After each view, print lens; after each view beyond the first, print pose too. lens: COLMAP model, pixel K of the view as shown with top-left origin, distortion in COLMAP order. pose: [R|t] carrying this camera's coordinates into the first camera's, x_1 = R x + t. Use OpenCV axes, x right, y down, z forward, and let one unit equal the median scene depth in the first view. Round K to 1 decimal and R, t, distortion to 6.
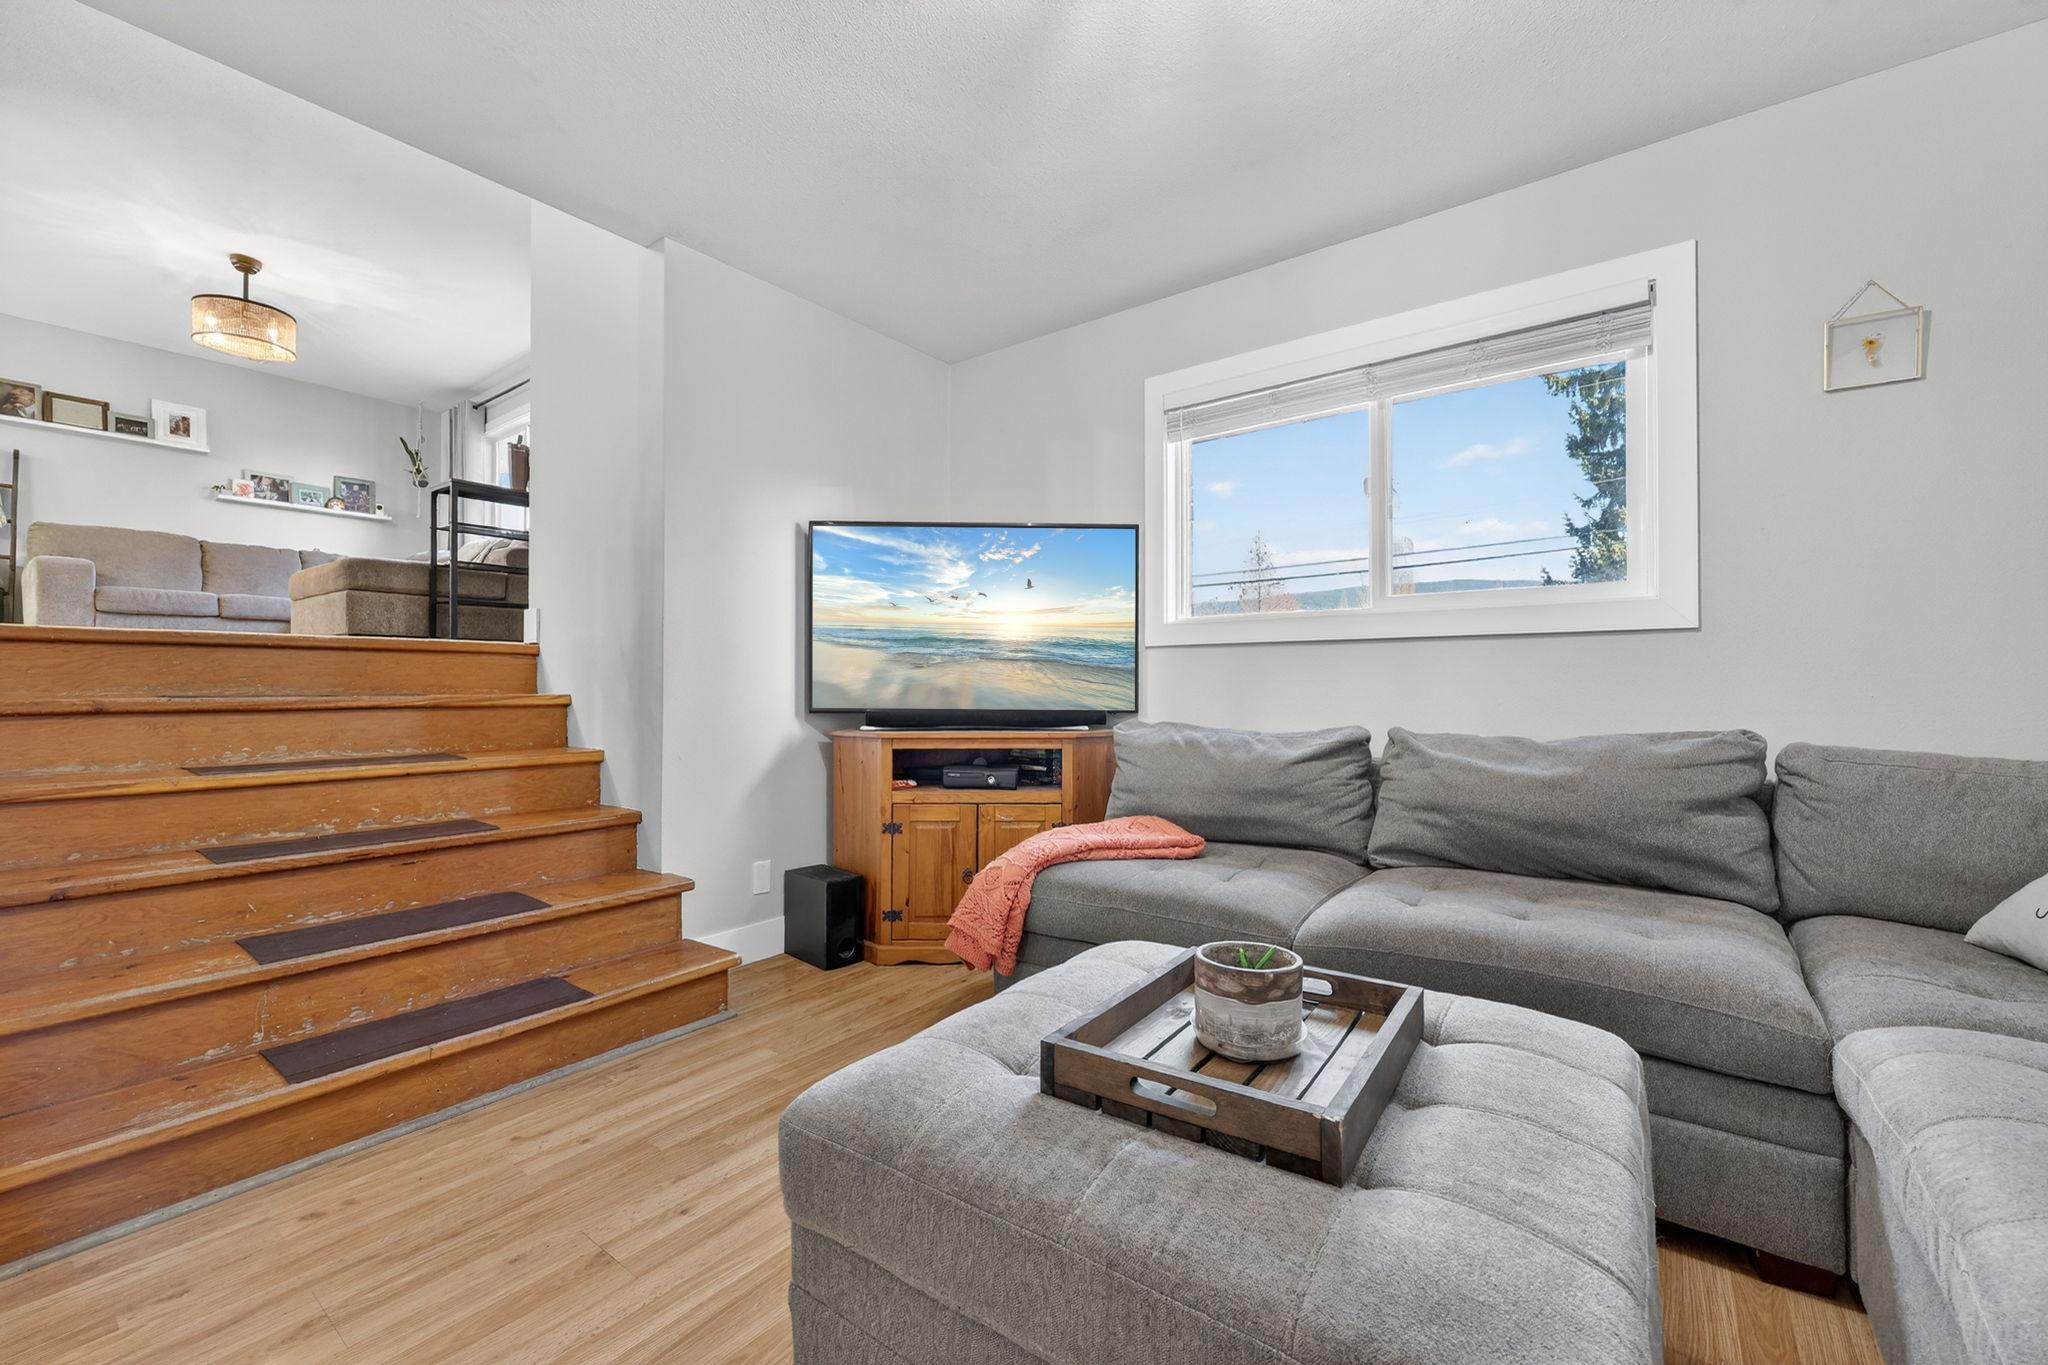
lens RADIAL K [[832.5, 0, 1015.8], [0, 832.5, 686.6], [0, 0, 1]] dist [0.000650, 0.000463]
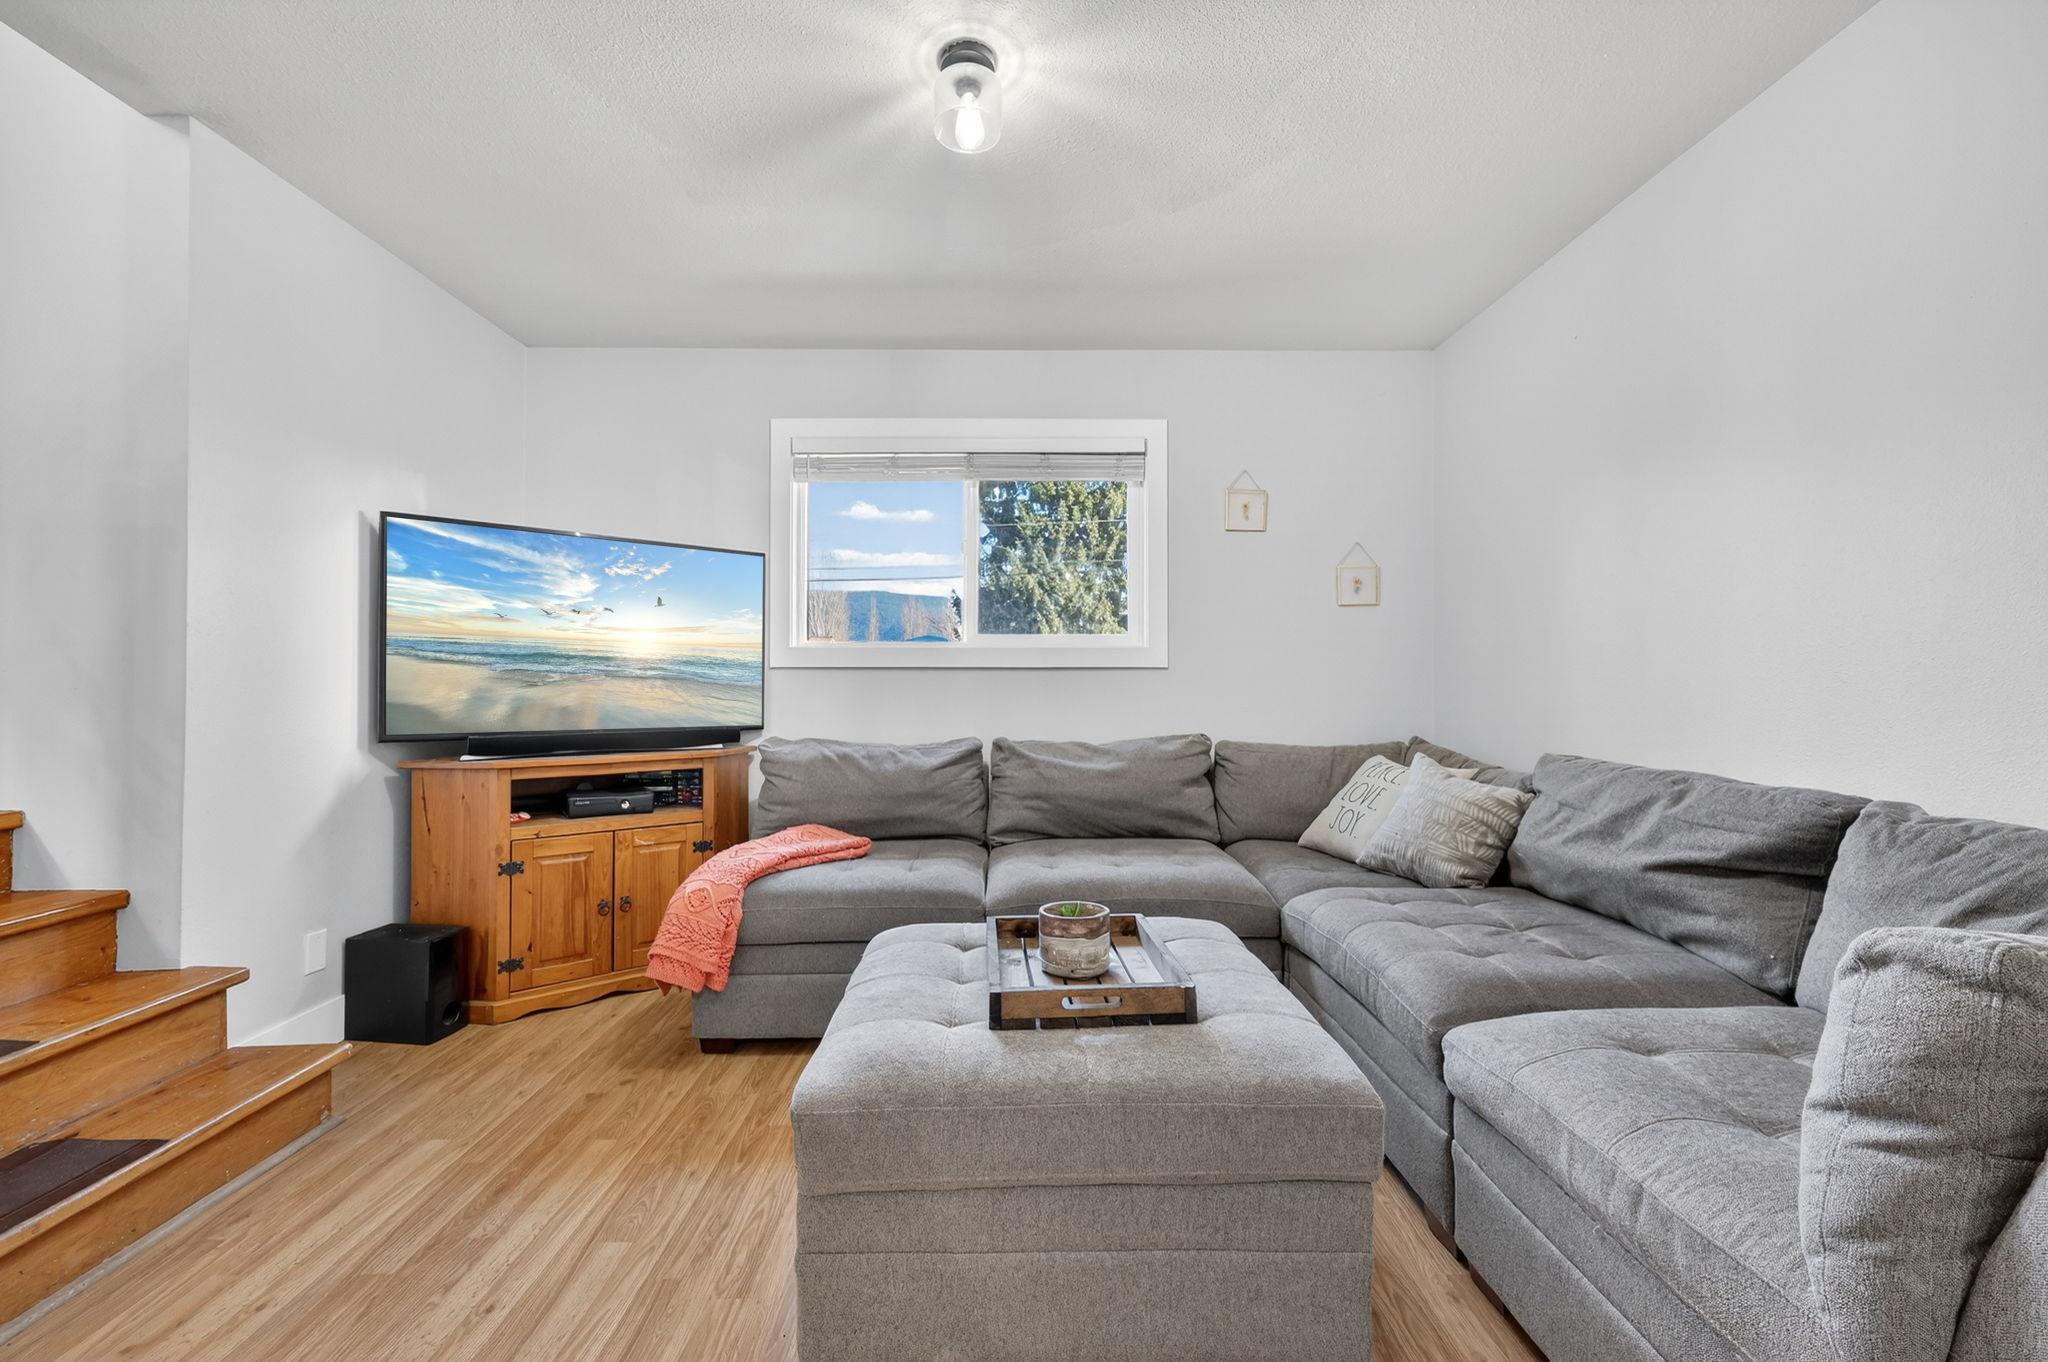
lens RADIAL K [[832.5, 0, 1005.7], [0, 832.5, 683.7], [0, 0, 1]] dist [0.000650, 0.000463]
pose [[0.788353, 0.001873, 0.615220, -0.310441], [-0.002935, 0.999995, 0.000717, -0.033376], [-0.615216, -0.002371, 0.788355, -0.037671]]
